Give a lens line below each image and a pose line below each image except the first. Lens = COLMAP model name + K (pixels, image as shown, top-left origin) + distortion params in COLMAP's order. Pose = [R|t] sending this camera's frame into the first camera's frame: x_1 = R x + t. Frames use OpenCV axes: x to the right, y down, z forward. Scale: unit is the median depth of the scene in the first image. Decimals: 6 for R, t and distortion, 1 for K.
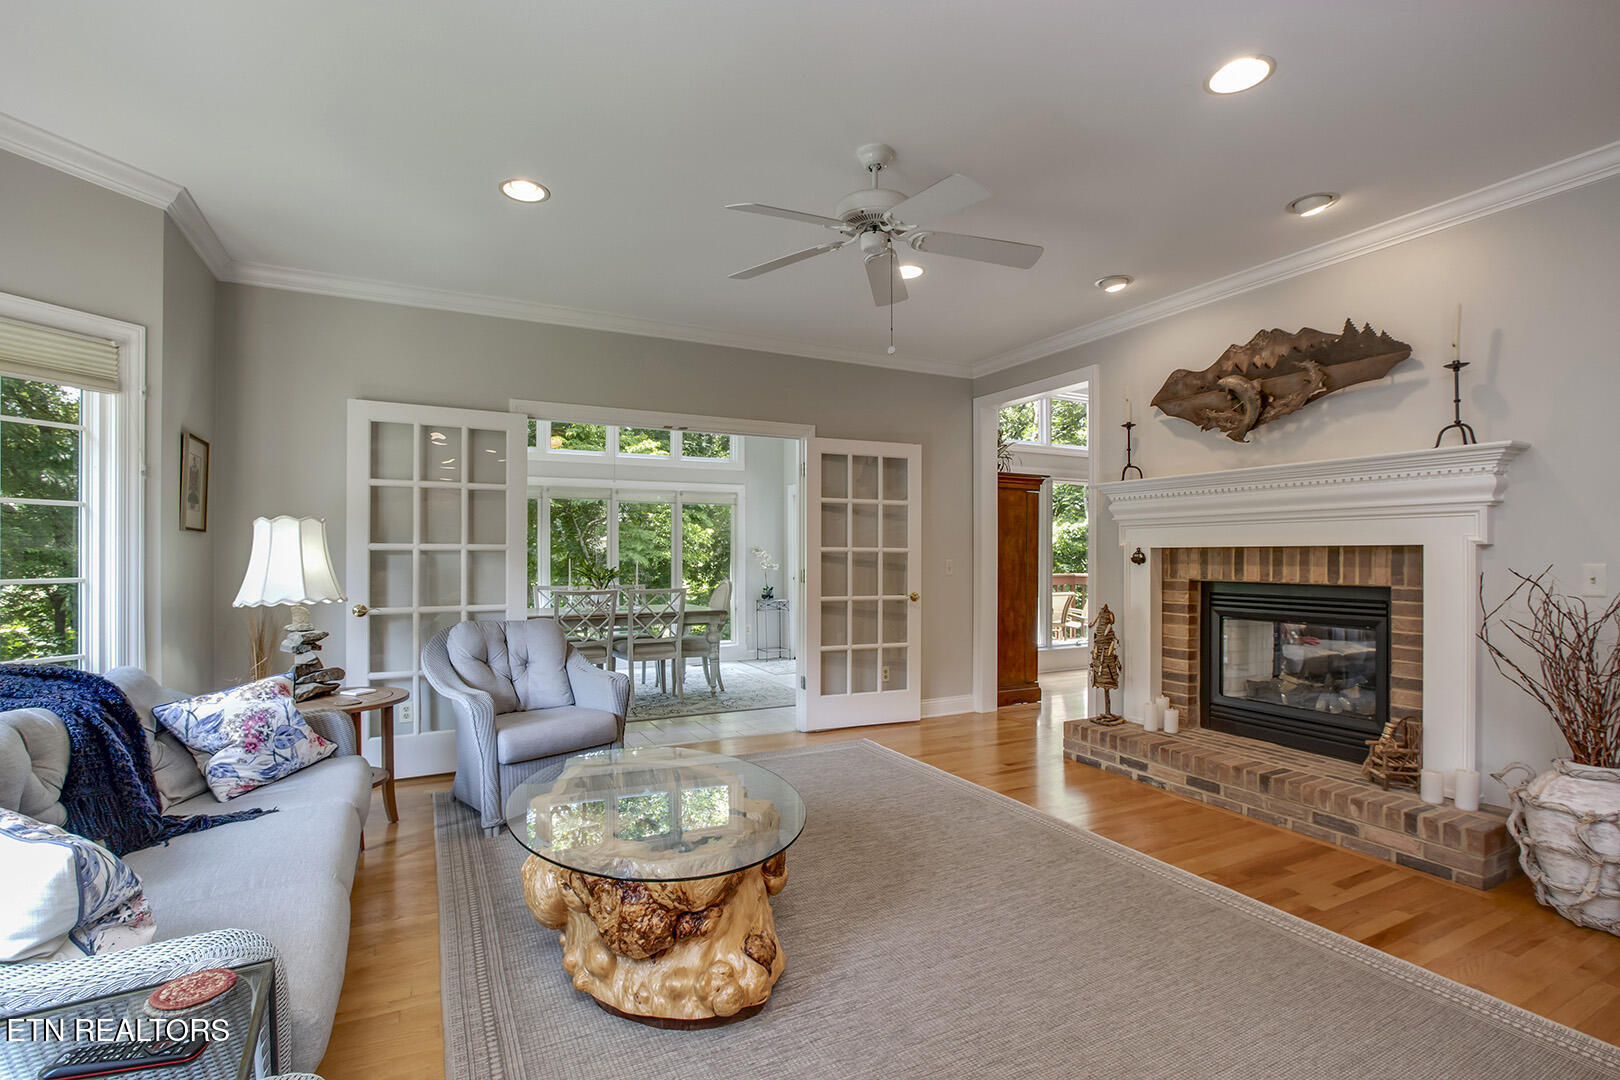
lens RADIAL K [[759.7, 0, 813.0], [0, 759.7, 552.8], [0, 0, 1]] dist [-0.018623, -0.000249]
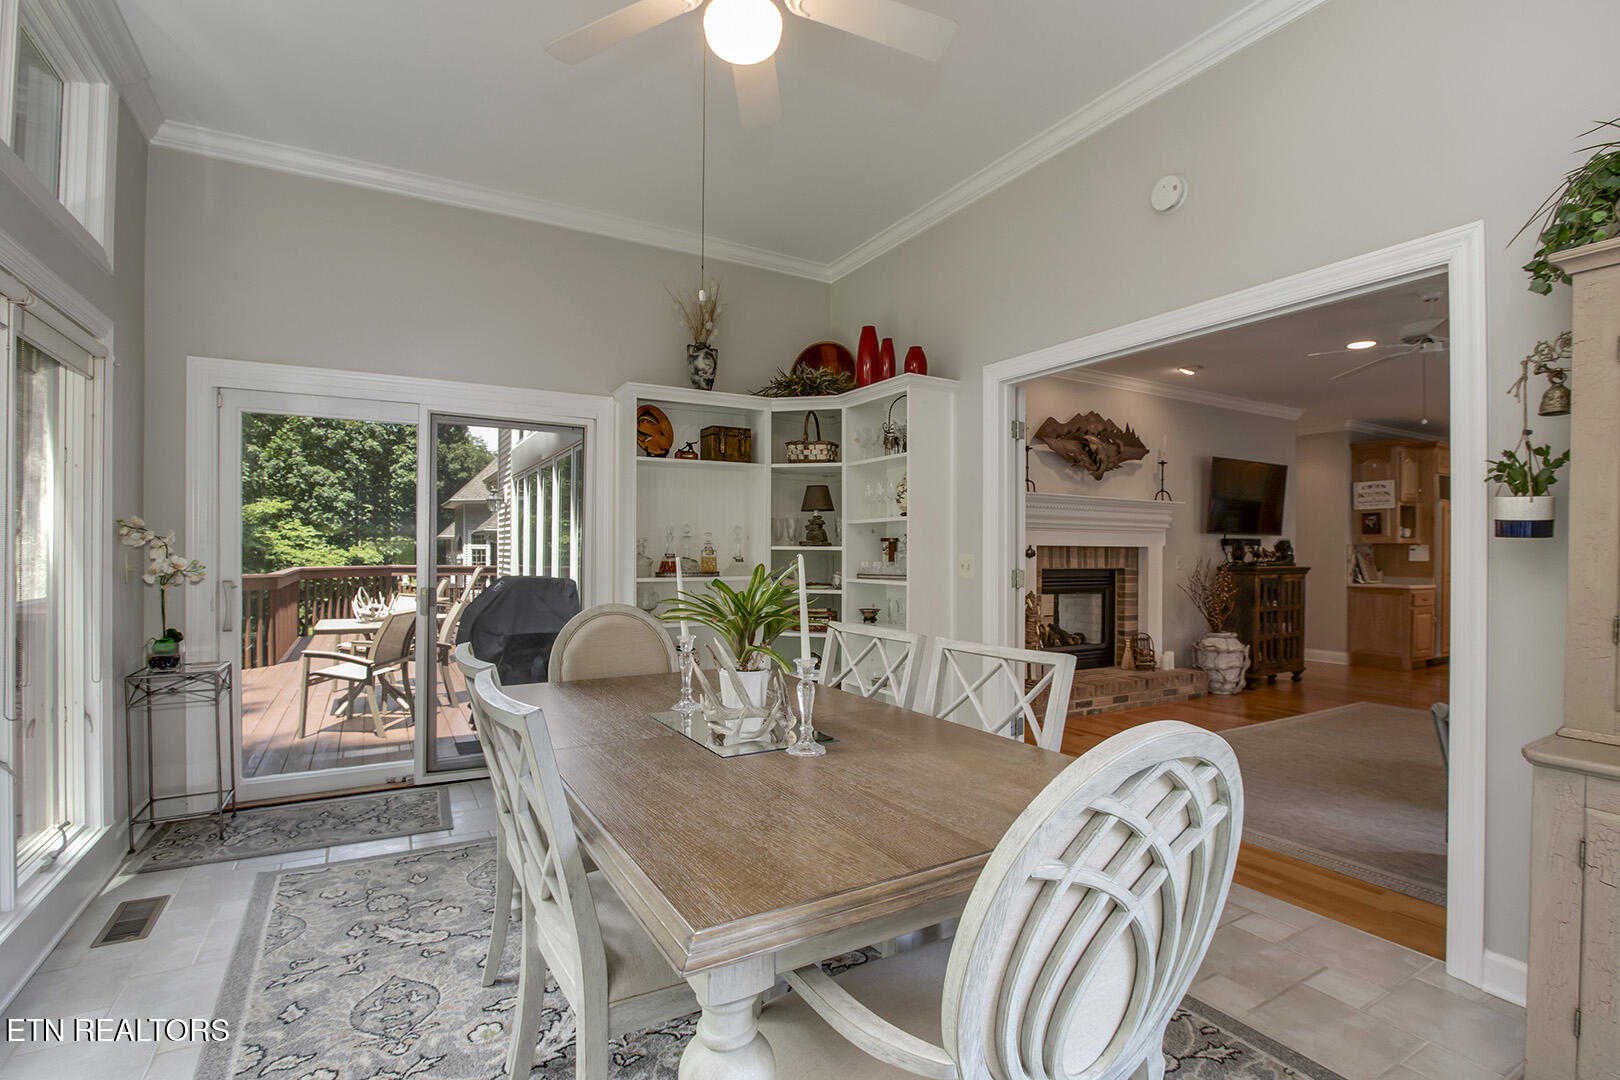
lens RADIAL K [[759.7, 0, 813.0], [0, 759.7, 552.8], [0, 0, 1]] dist [-0.018623, -0.000249]
pose [[-0.053115, 0.001061, 0.998588, -0.984151], [-0.008630, 0.999962, -0.001521, 0.013179], [-0.998551, -0.008698, -0.053104, 1.681690]]
